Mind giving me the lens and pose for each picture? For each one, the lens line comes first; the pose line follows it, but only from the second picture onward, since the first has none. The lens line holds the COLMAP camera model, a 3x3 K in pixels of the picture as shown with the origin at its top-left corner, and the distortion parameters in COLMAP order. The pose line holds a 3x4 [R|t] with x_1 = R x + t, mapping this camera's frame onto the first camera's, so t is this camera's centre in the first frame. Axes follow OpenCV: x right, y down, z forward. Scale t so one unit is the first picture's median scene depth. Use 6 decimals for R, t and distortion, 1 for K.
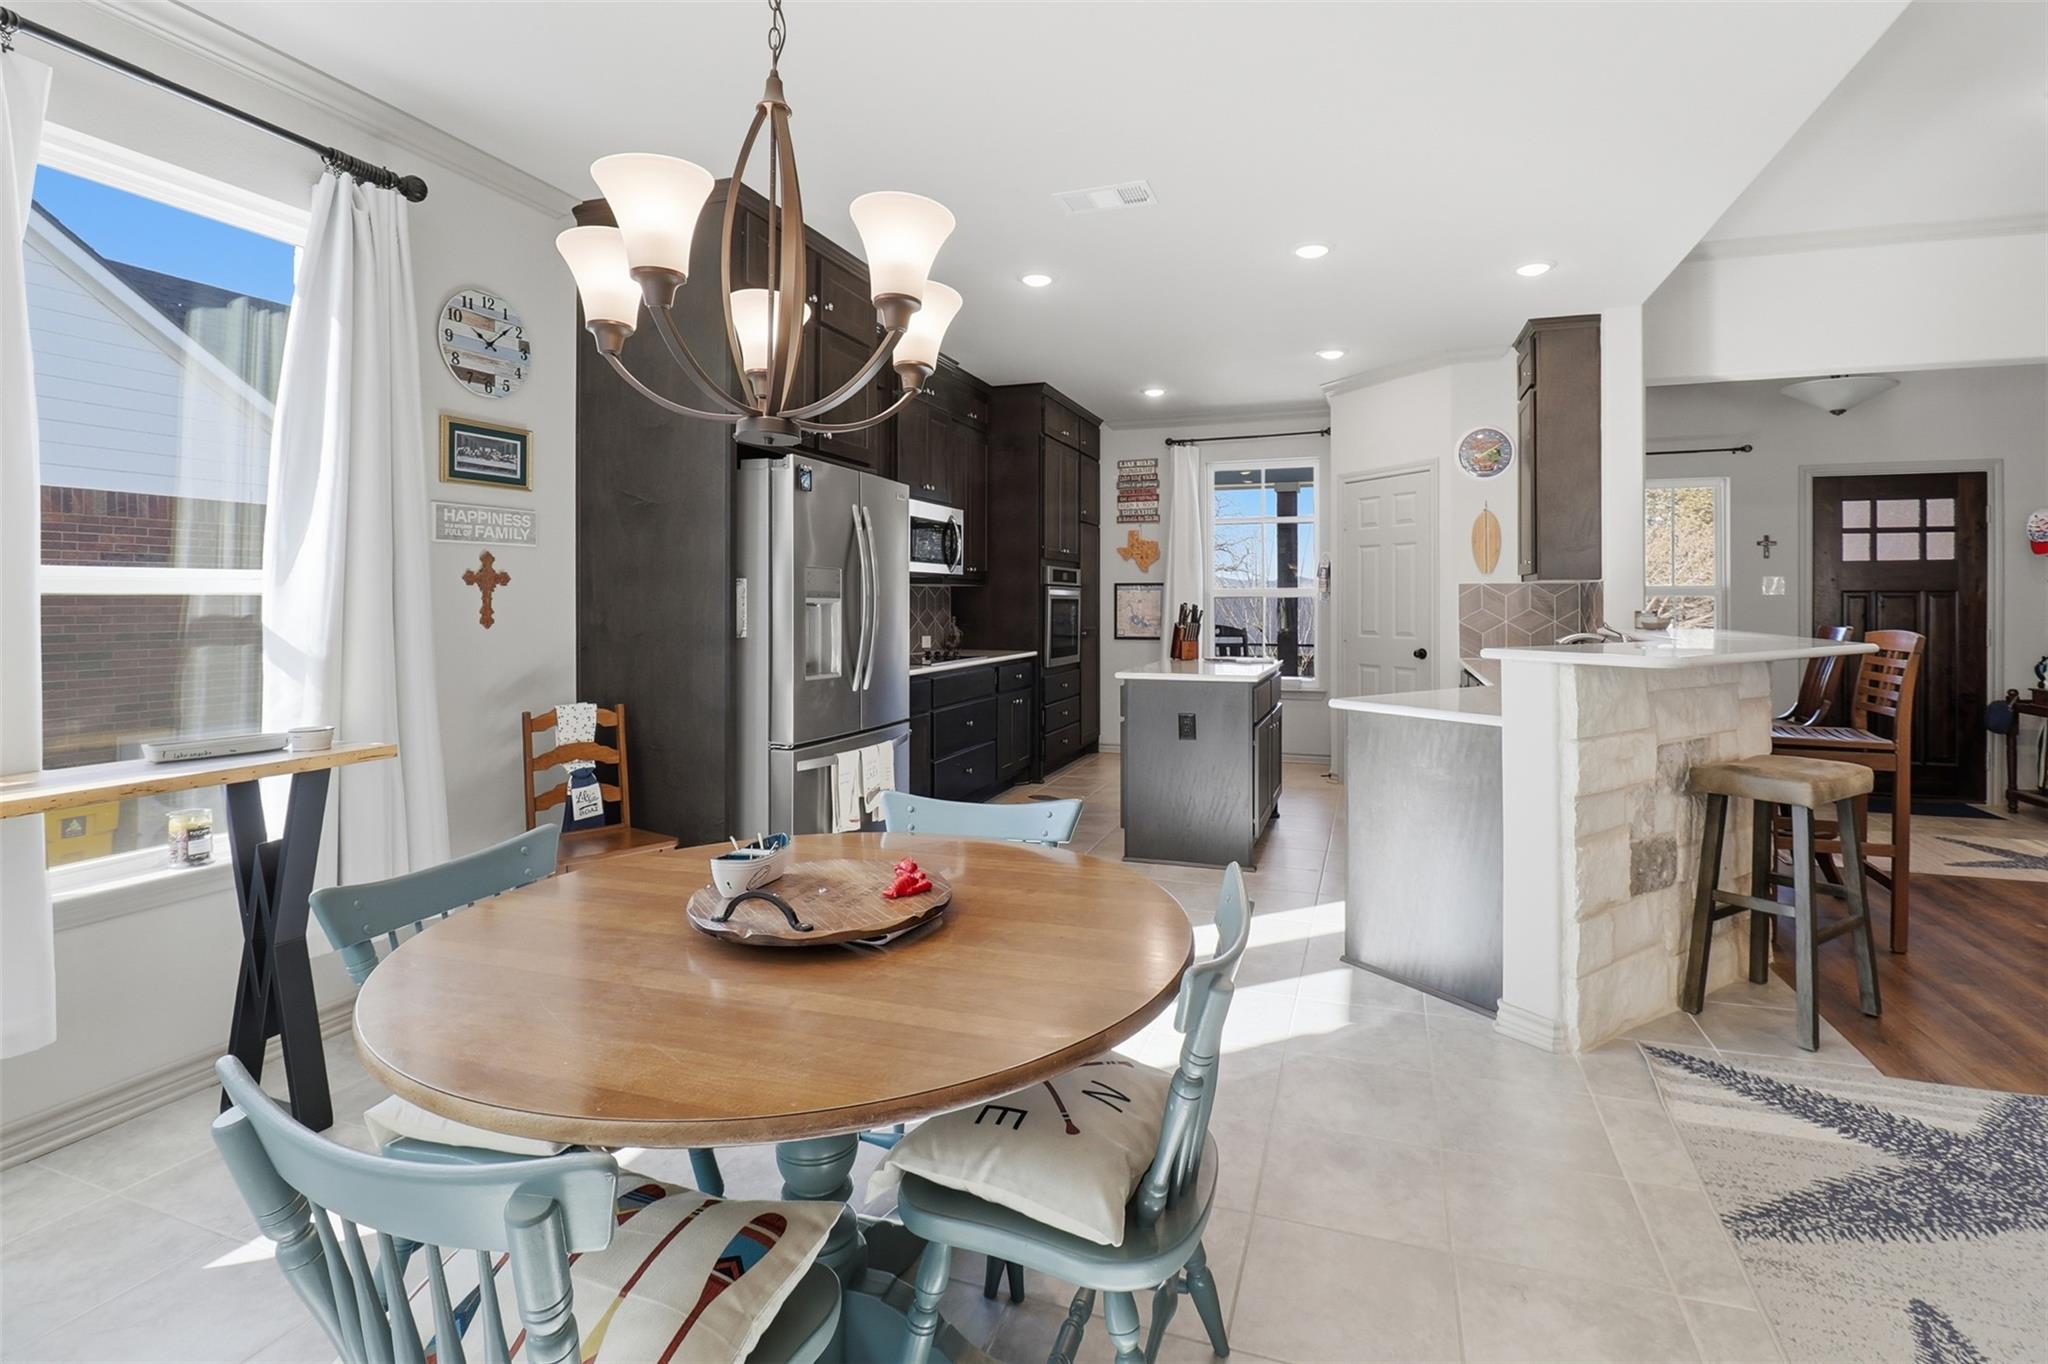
lens RADIAL K [[983.0, 0, 1045.2], [0, 983.0, 601.9], [0, 0, 1]] dist [-0.004682, -0.010610]
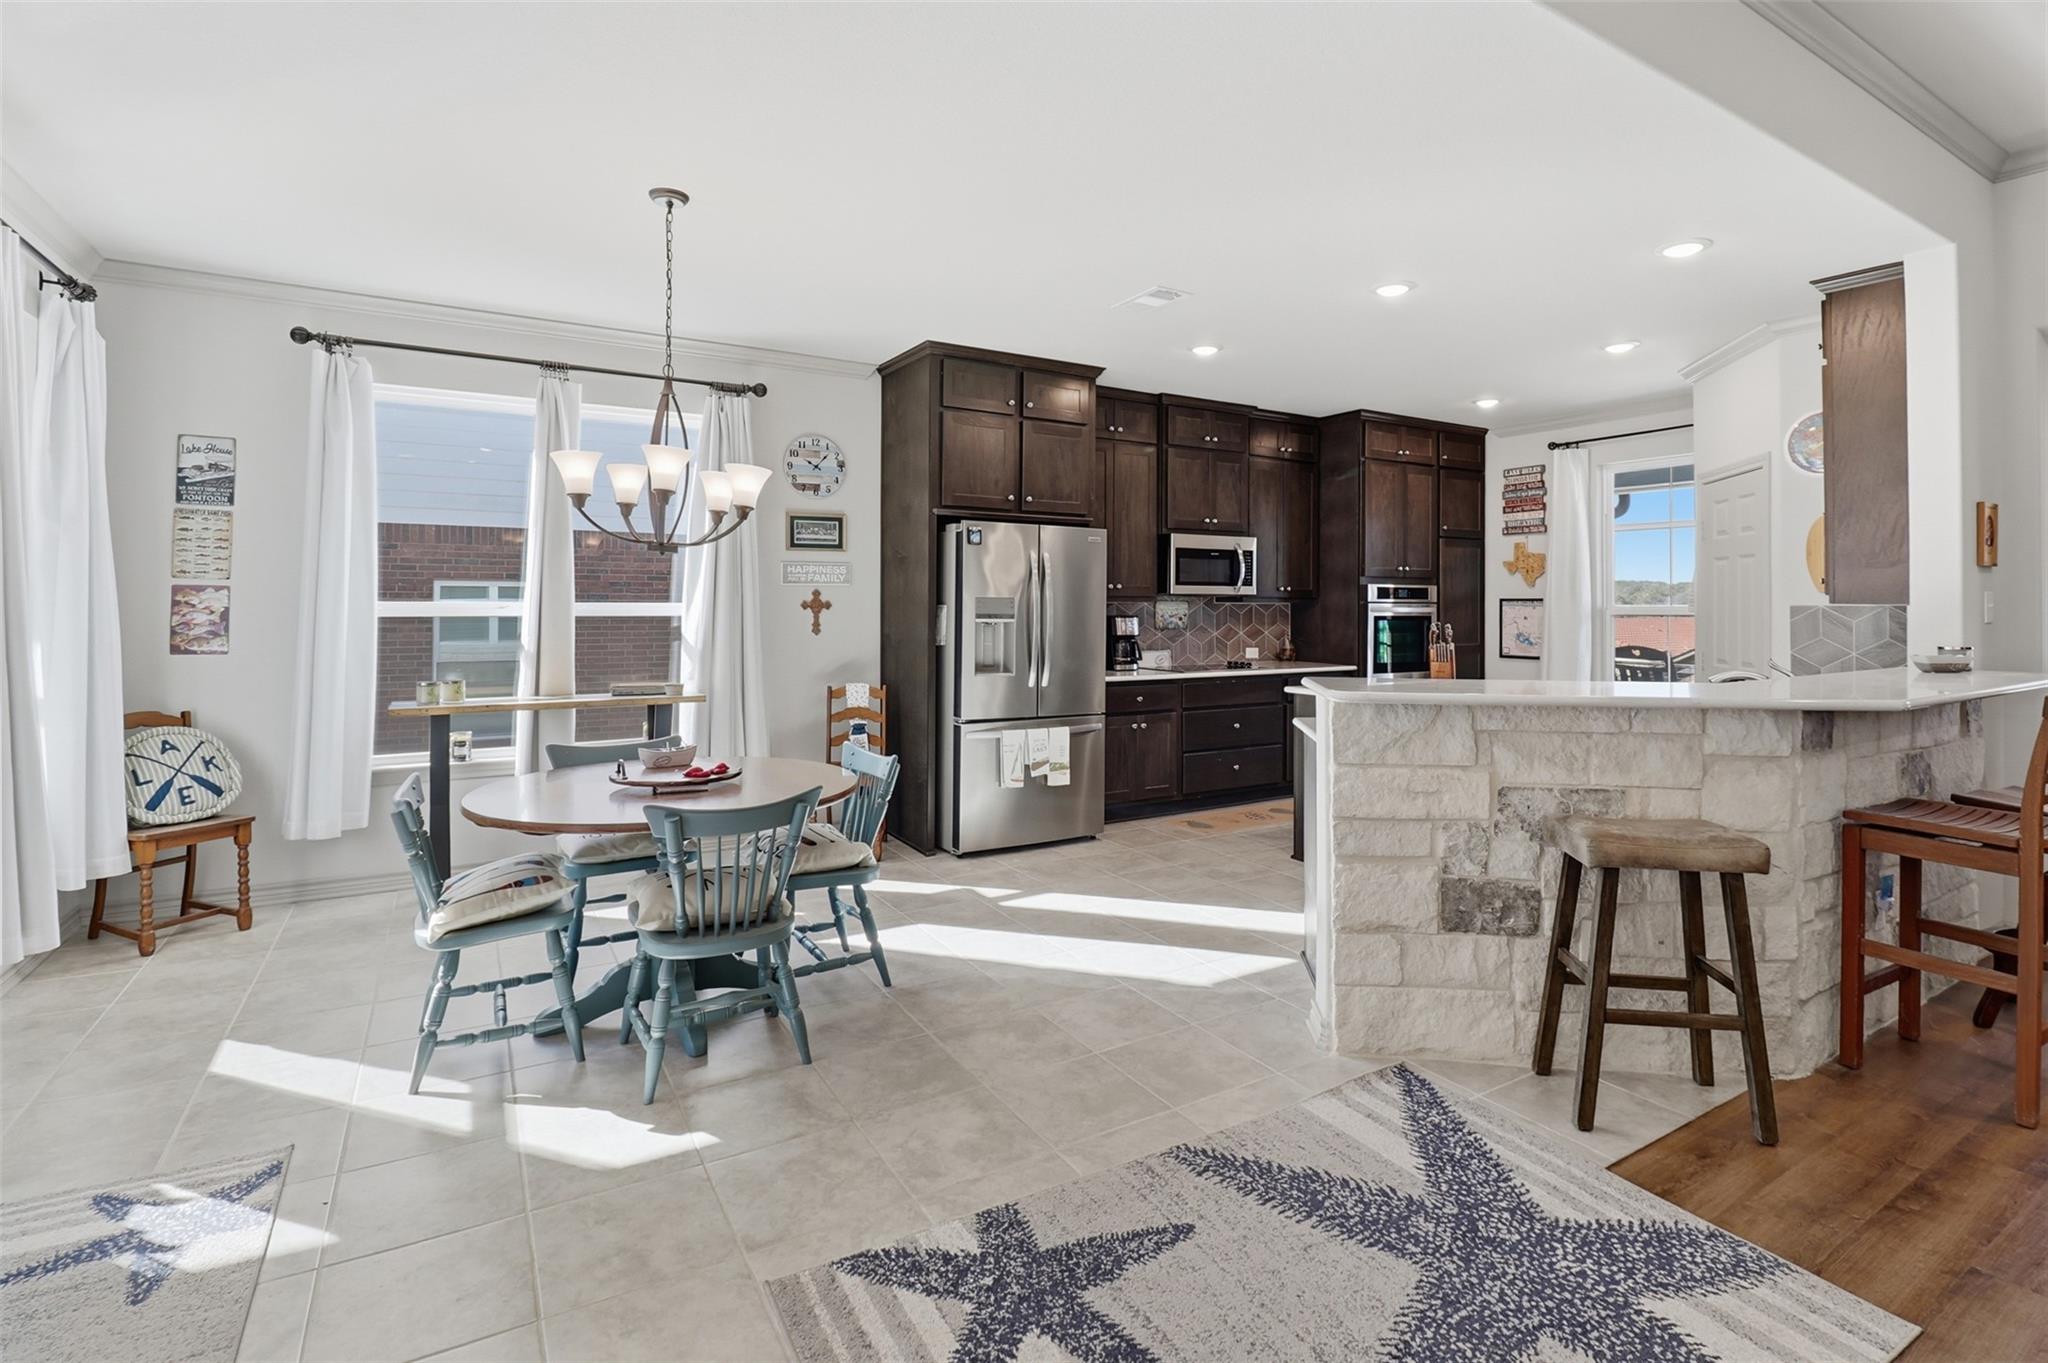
lens RADIAL K [[983.0, 0, 1031.7], [0, 983.0, 595.5], [0, 0, 1]] dist [-0.004682, -0.010610]
pose [[0.759994, -0.001023, -0.649929, 0.774291], [-0.004767, 0.999963, -0.007148, -0.029364], [0.649913, 0.008531, 0.759961, -0.040177]]
